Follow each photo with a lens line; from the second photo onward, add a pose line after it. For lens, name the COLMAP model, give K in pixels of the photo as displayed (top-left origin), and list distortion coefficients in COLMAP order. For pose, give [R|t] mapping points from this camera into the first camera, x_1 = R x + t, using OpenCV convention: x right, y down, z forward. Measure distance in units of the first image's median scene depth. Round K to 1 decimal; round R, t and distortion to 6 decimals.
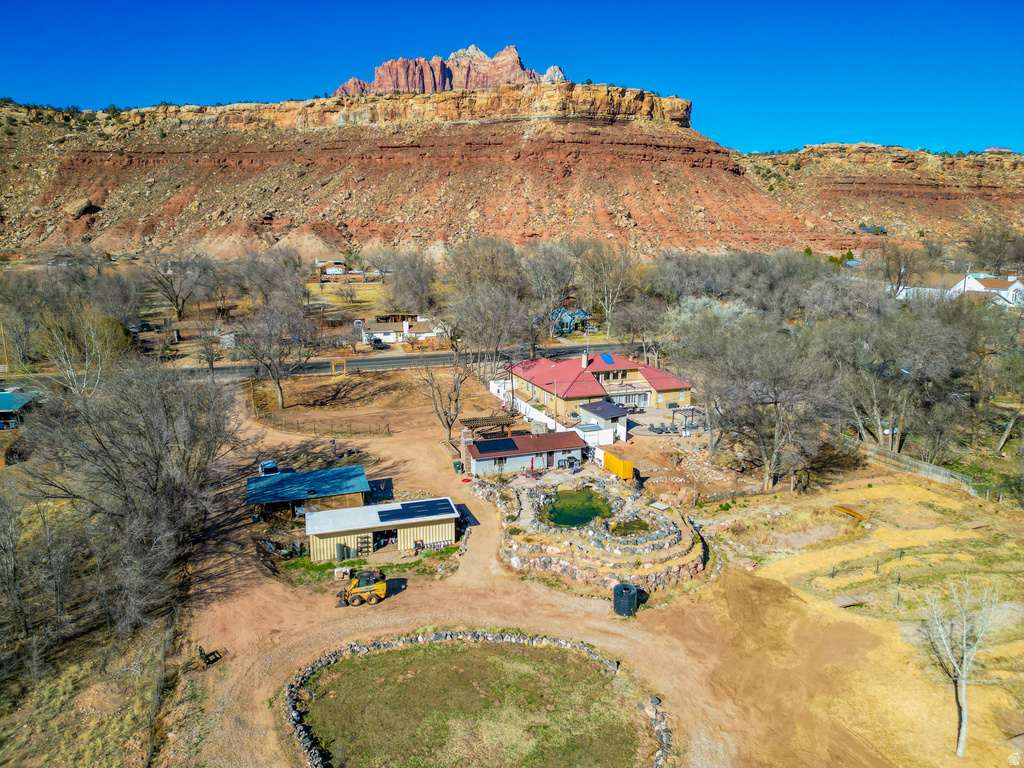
lens RADIAL K [[712.8, 0, 512.0], [0, 712.8, 384.0], [0, 0, 1]] dist [0.074263, -0.070346]
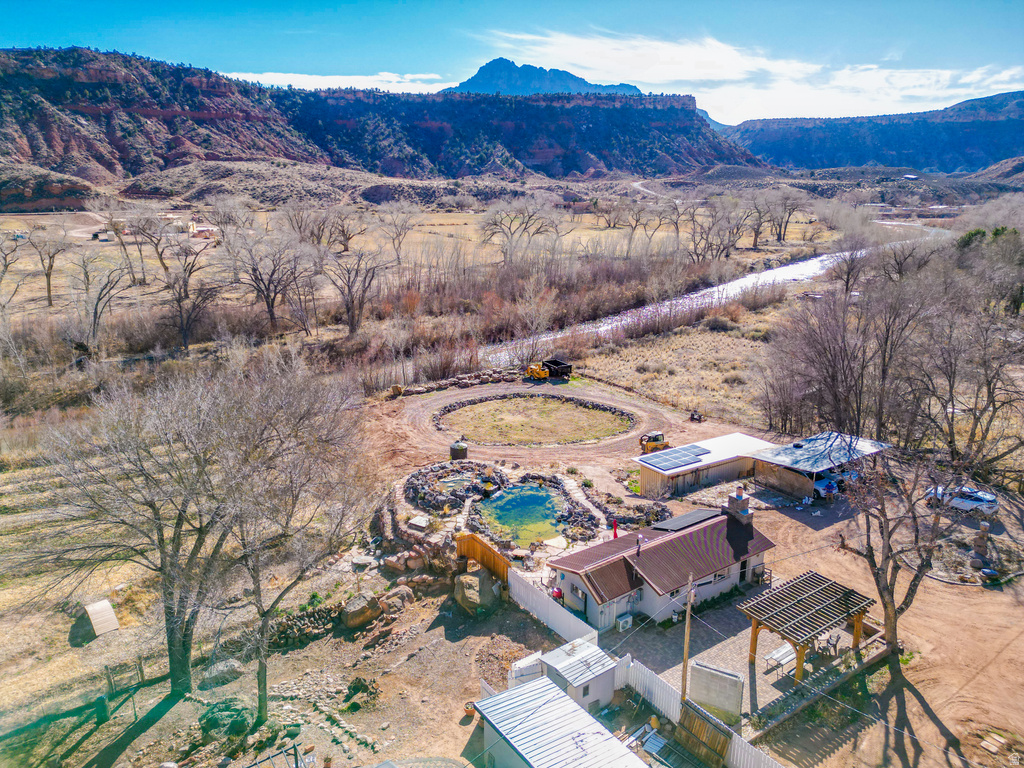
lens RADIAL K [[715.0, 0, 492.6], [0, 715.0, 383.6], [0, 0, 1]] dist [-0.001380, -0.001808]
pose [[-0.974078, 0.069794, -0.215175, 0.048598], [-0.036833, 0.889585, 0.455283, -0.053181], [0.223192, 0.451407, -0.863954, 0.274657]]
